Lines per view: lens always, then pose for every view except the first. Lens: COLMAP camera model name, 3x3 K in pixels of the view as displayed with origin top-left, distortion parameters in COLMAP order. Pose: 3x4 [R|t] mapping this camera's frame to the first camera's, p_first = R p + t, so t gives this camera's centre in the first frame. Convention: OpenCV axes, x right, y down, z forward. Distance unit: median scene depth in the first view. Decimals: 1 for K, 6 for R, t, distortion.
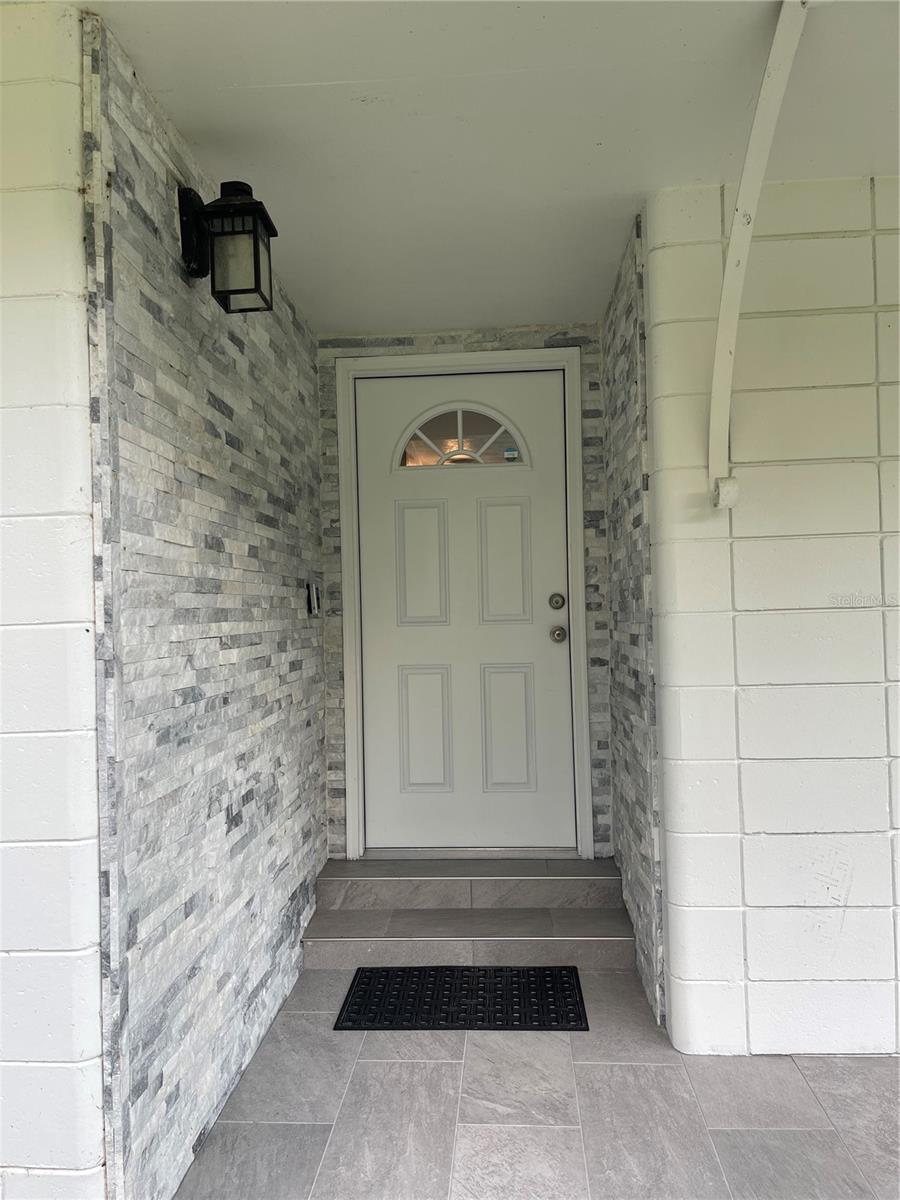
lens RADIAL K [[902.5, 0, 442.1], [0, 902.5, 596.8], [0, 0, 1]] dist [0.062338, -0.064744]
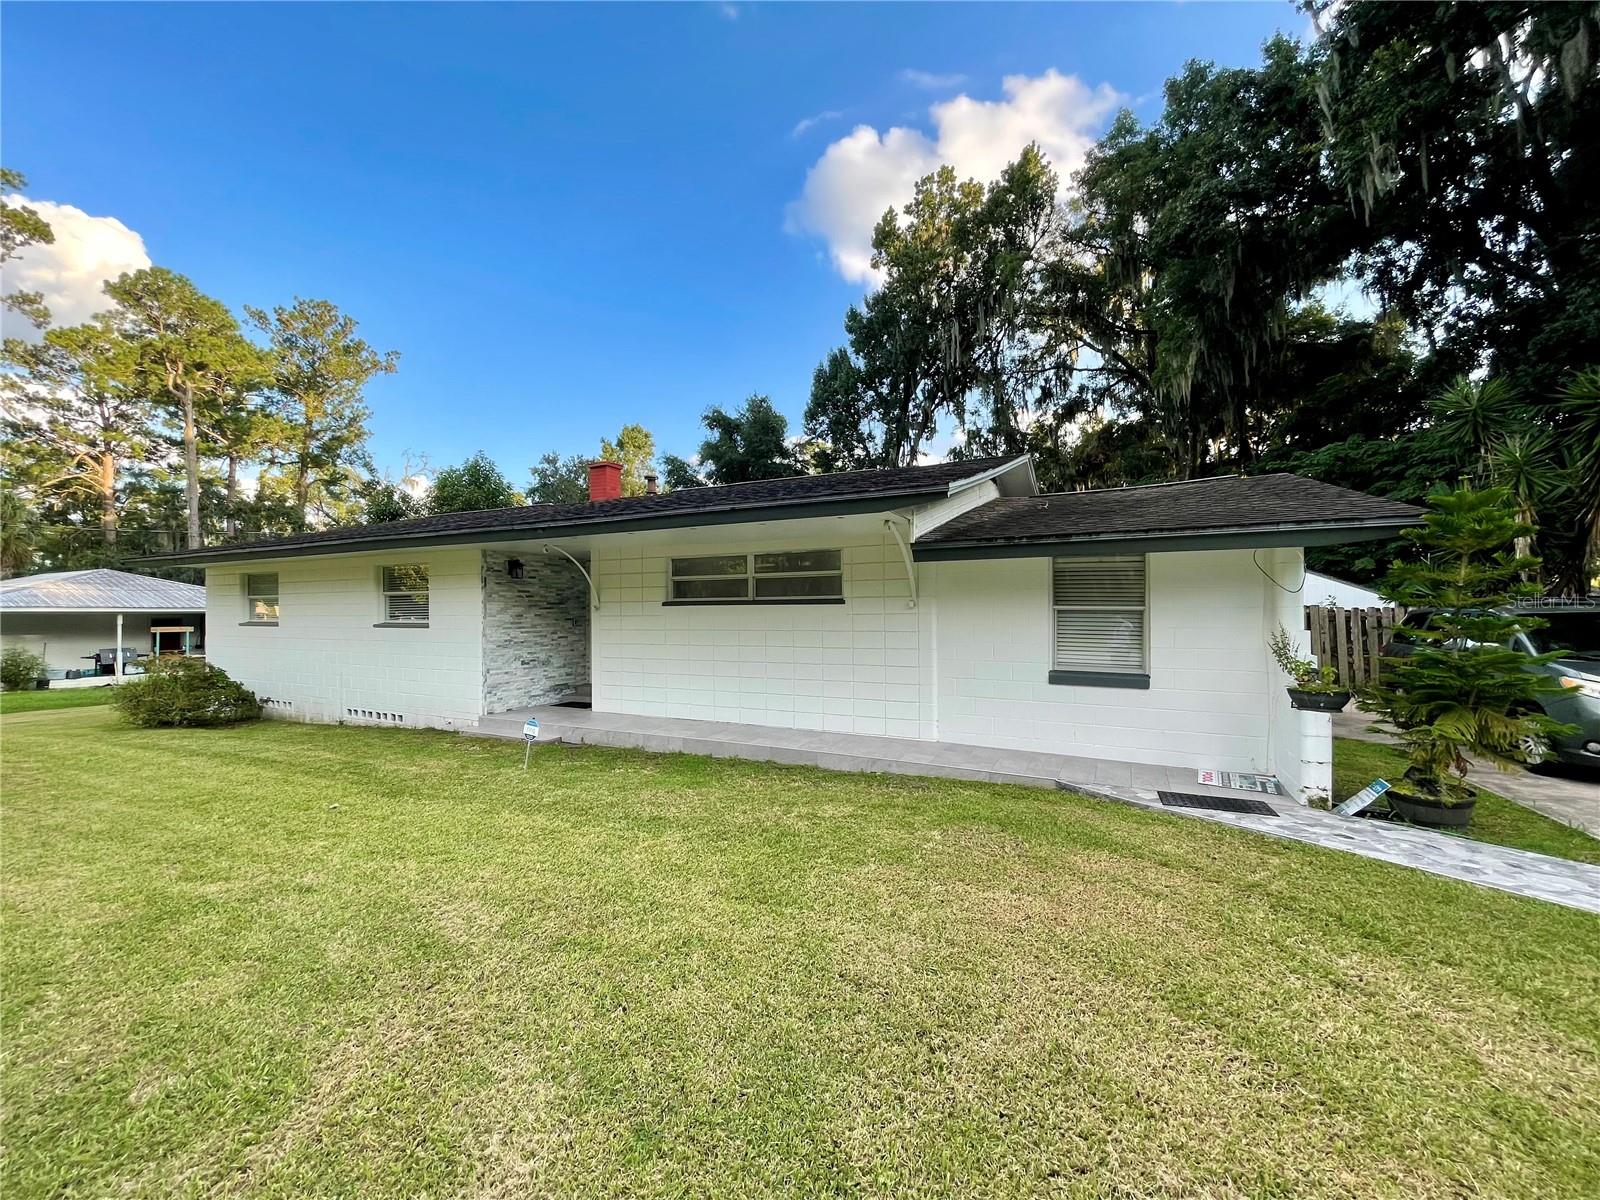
lens RADIAL K [[641.5, 0, 793.6], [0, 641.5, 604.4], [0, 0, 1]] dist [-0.002394, 0.000032]
pose [[0.920394, 0.018957, -0.390533, 2.398196], [-0.011284, 0.999696, 0.021932, -0.192713], [0.390830, -0.015779, 0.920328, -1.700333]]
